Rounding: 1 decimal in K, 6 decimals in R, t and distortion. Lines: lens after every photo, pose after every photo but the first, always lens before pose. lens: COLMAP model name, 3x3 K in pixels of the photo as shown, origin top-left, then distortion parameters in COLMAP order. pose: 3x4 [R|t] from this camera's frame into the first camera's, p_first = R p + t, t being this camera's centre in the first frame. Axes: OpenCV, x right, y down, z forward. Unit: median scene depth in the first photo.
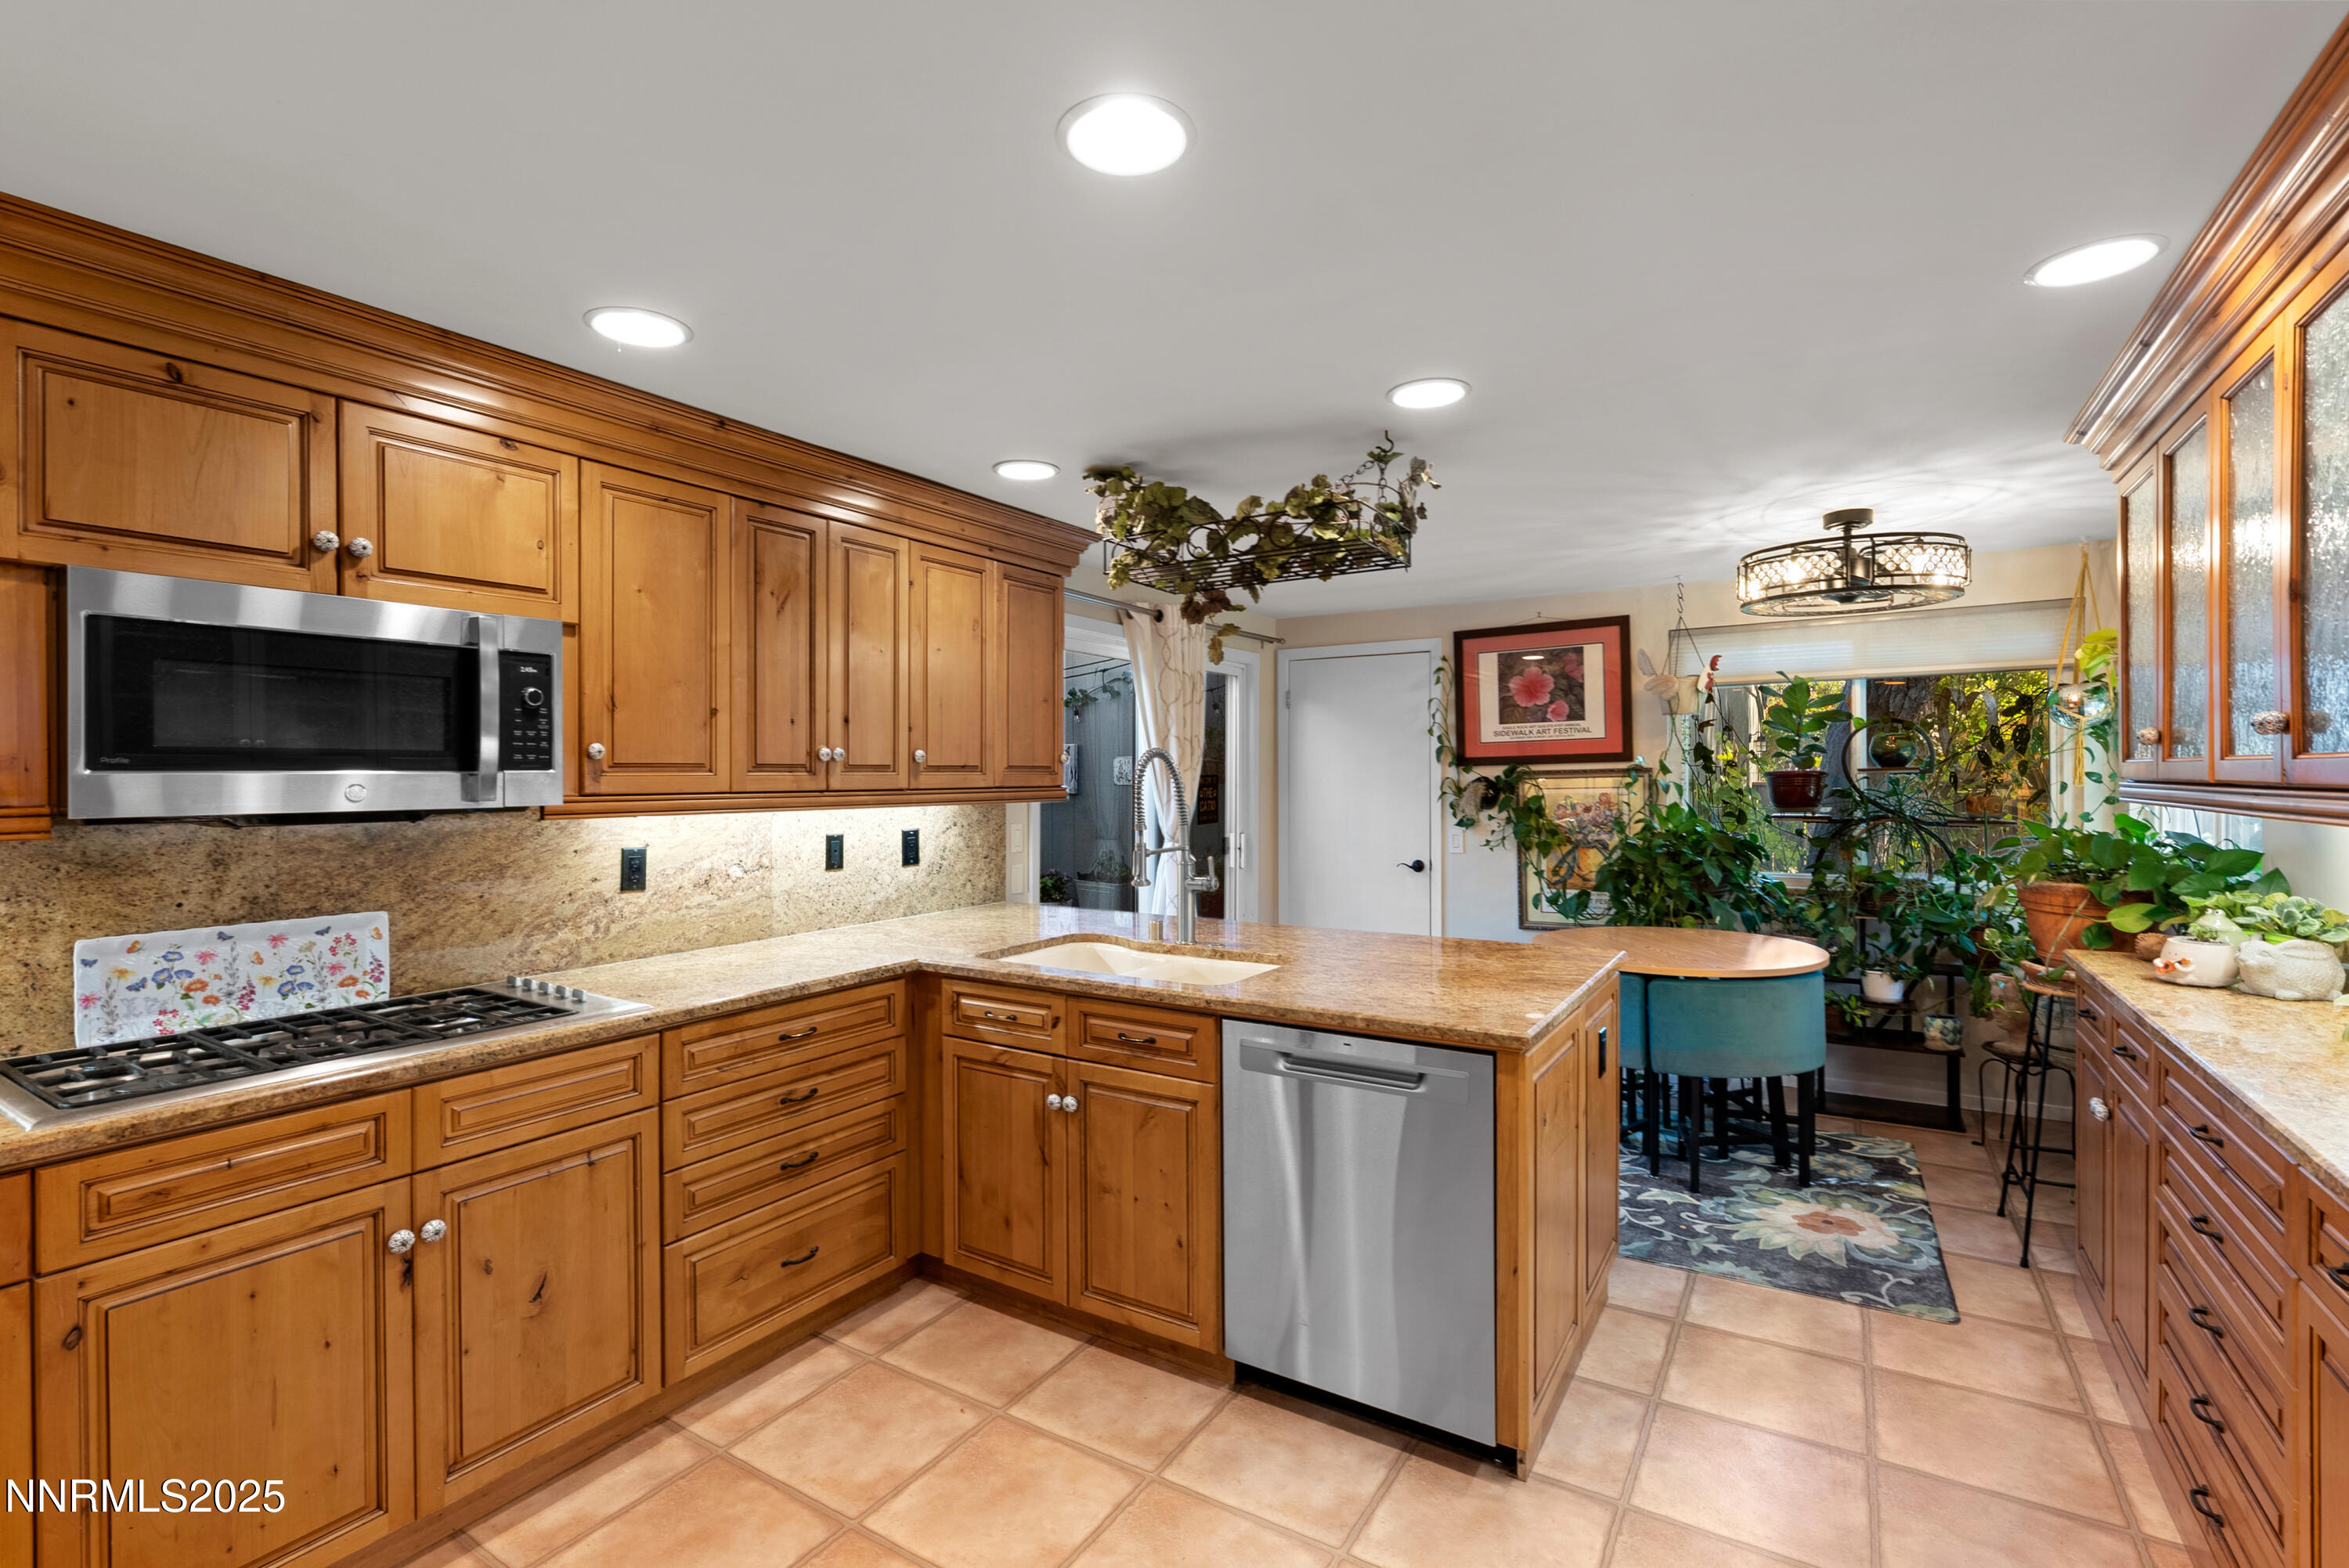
lens RADIAL K [[1076.3, 0, 1193.5], [0, 1076.3, 774.5], [0, 0, 1]] dist [-0.003556, 0.000271]
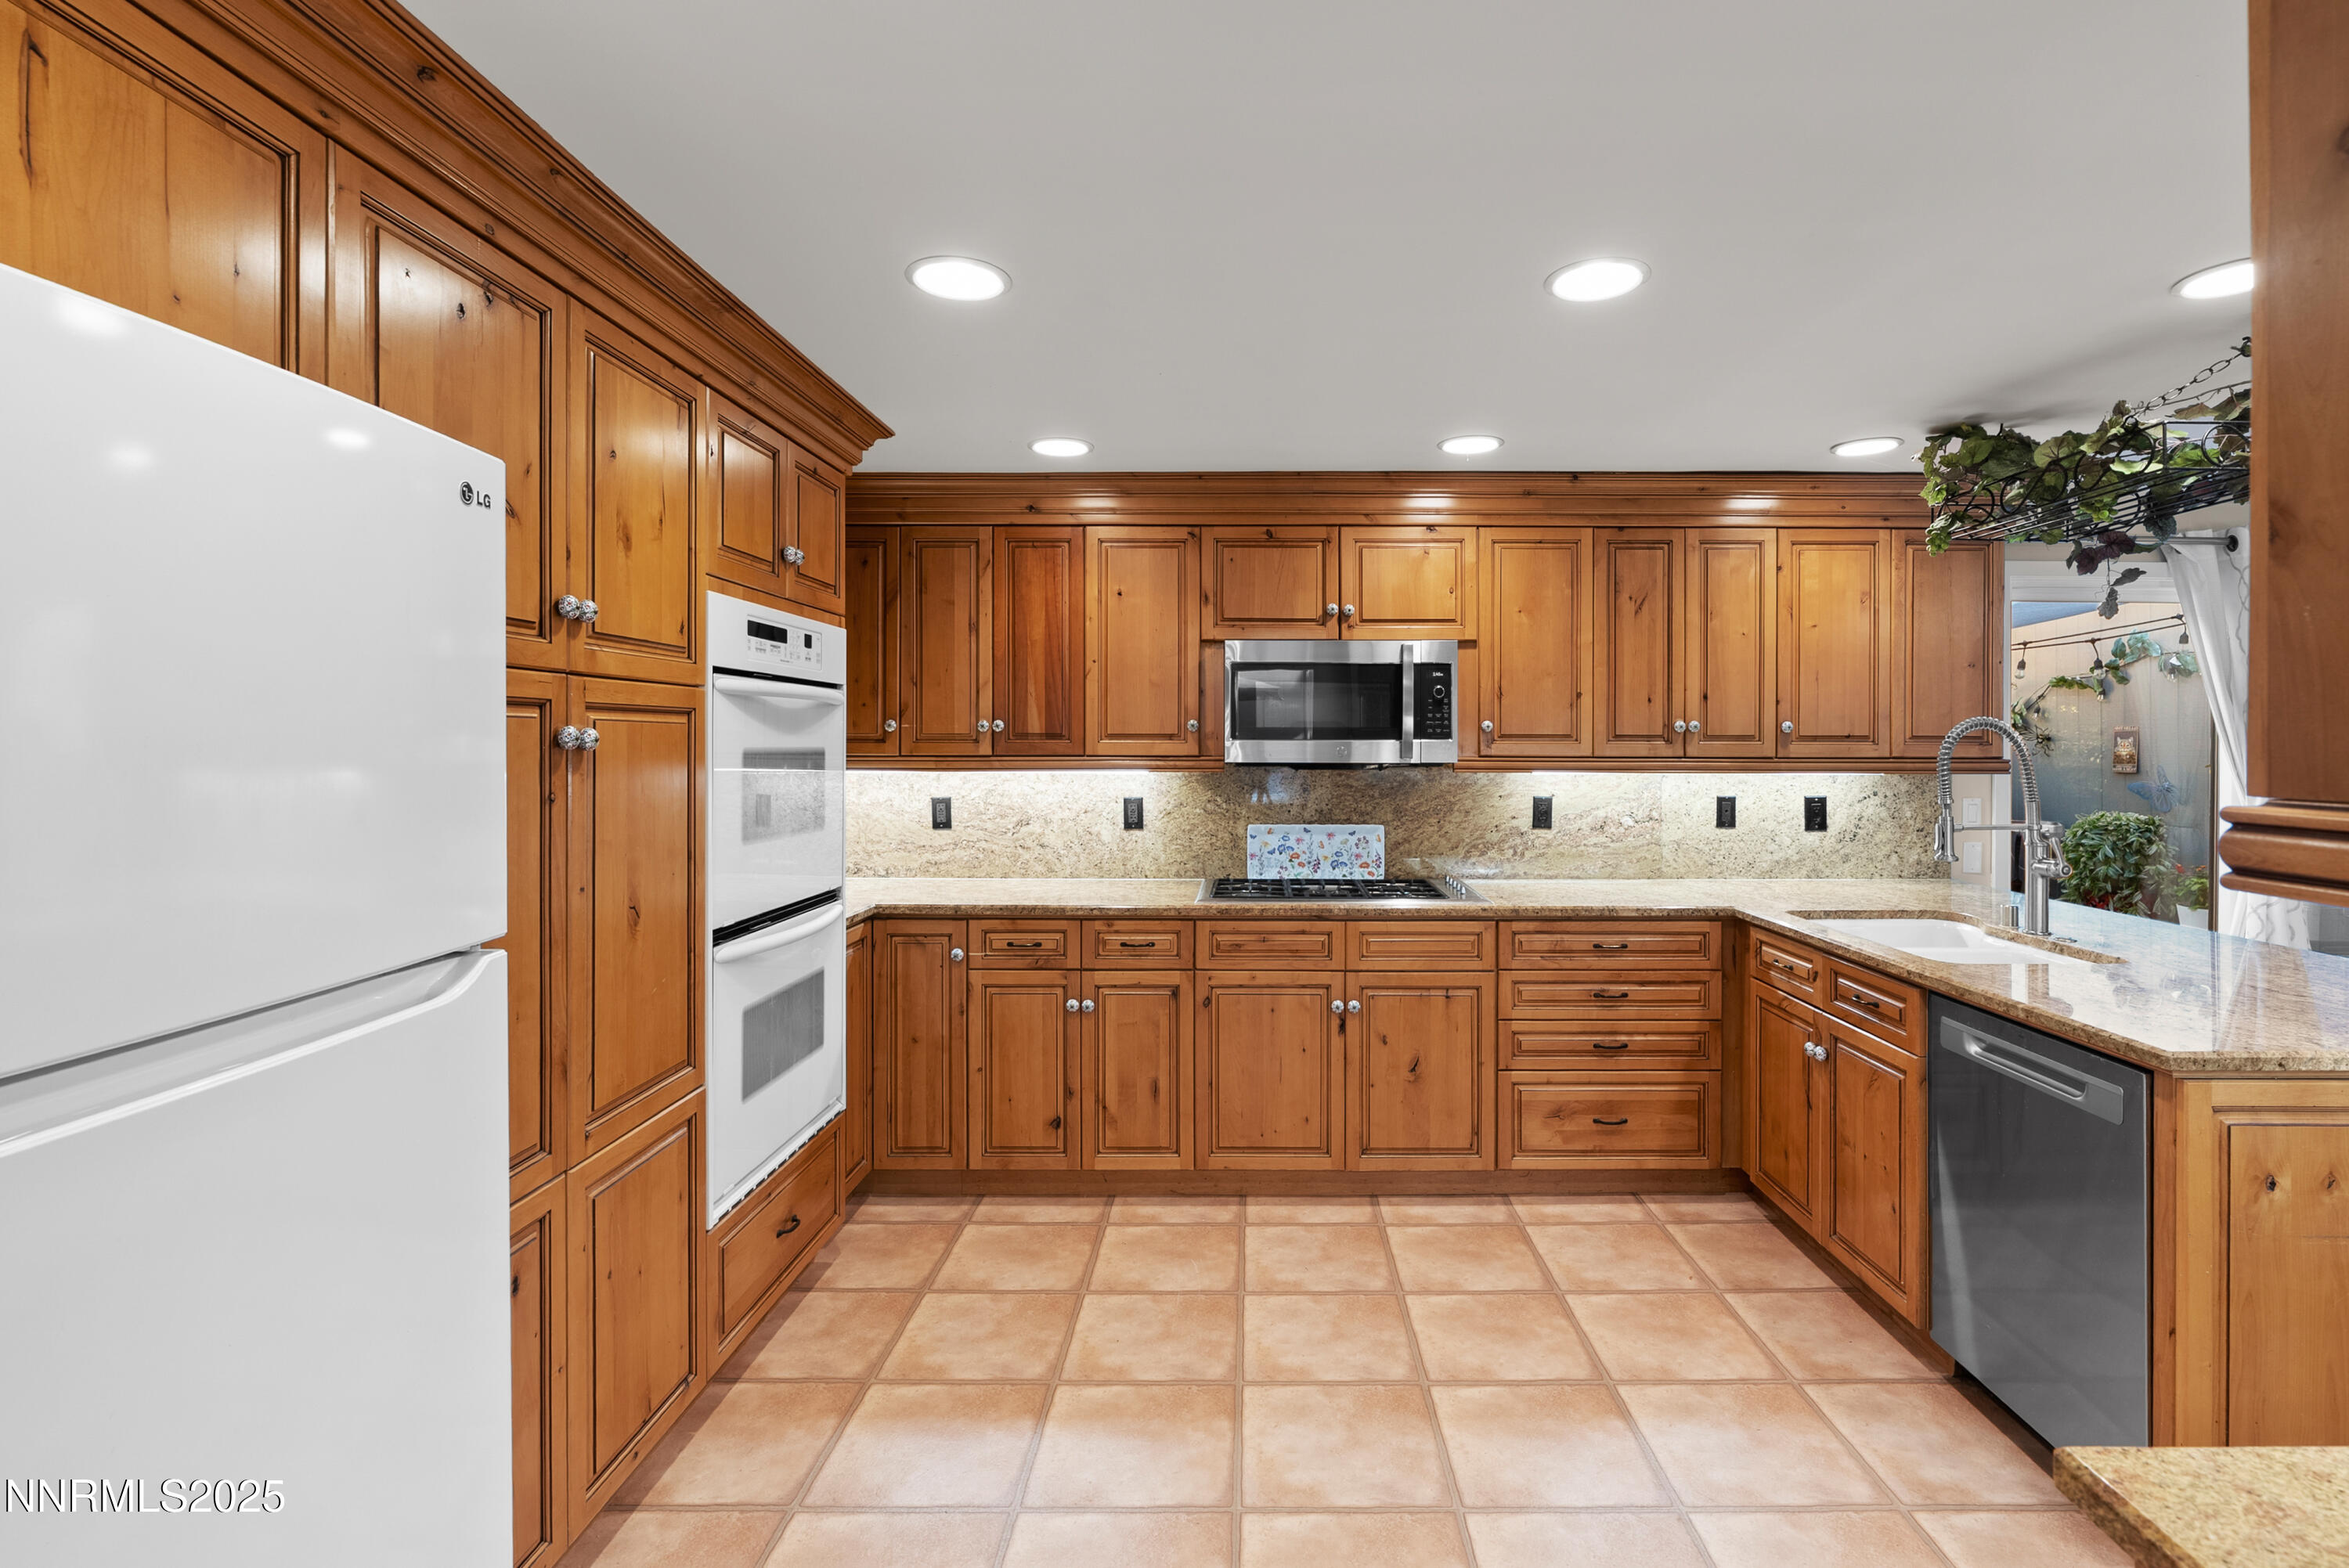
lens RADIAL K [[1115.3, 0, 1236.9], [0, 1115.3, 735.9], [0, 0, 1]] dist [0.000360, 0.000206]
pose [[0.524424, 0.000419, -0.851457, 0.515355], [-0.005571, 0.999980, -0.002940, -0.002219], [0.851439, 0.006285, 0.524416, -0.073117]]
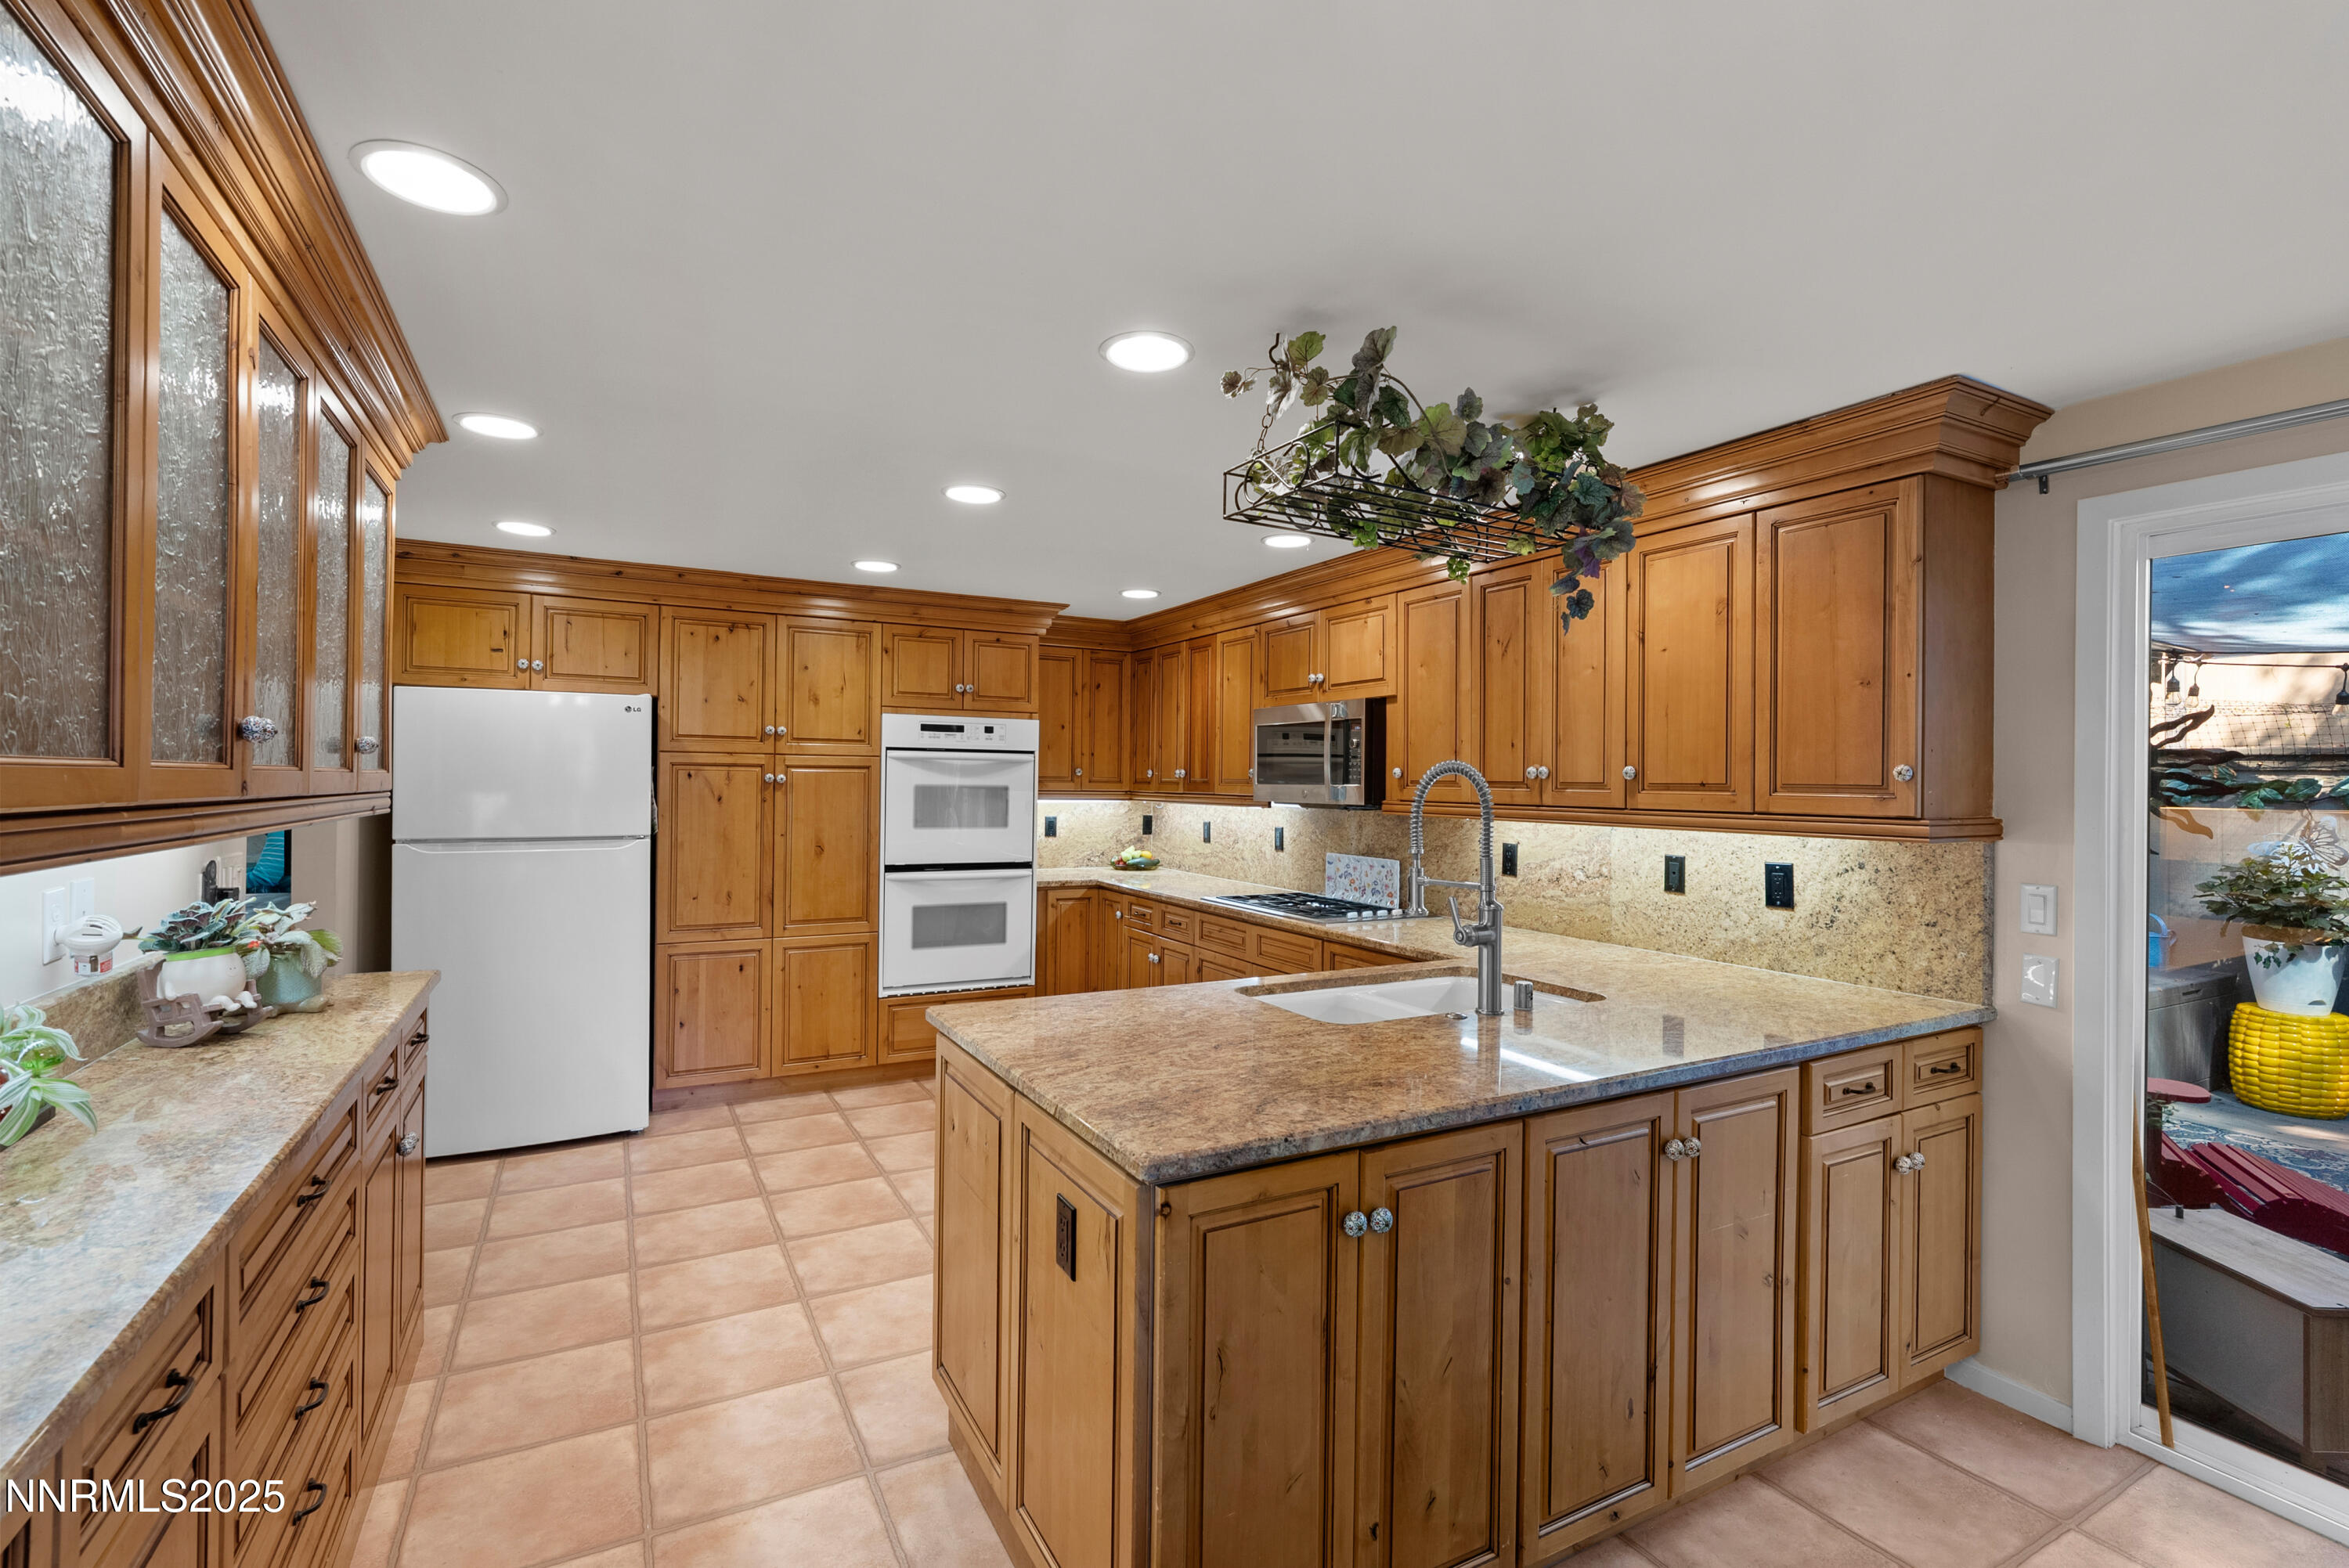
lens RADIAL K [[1053.8, 0, 1178.7], [0, 1053.8, 776.0], [0, 0, 1]] dist [-0.002080, 0.000173]
pose [[-0.501944, -0.005969, -0.864879, 0.899572], [-0.011603, 0.999933, -0.000167, -0.012317], [0.864822, 0.009951, -0.501980, 1.410585]]
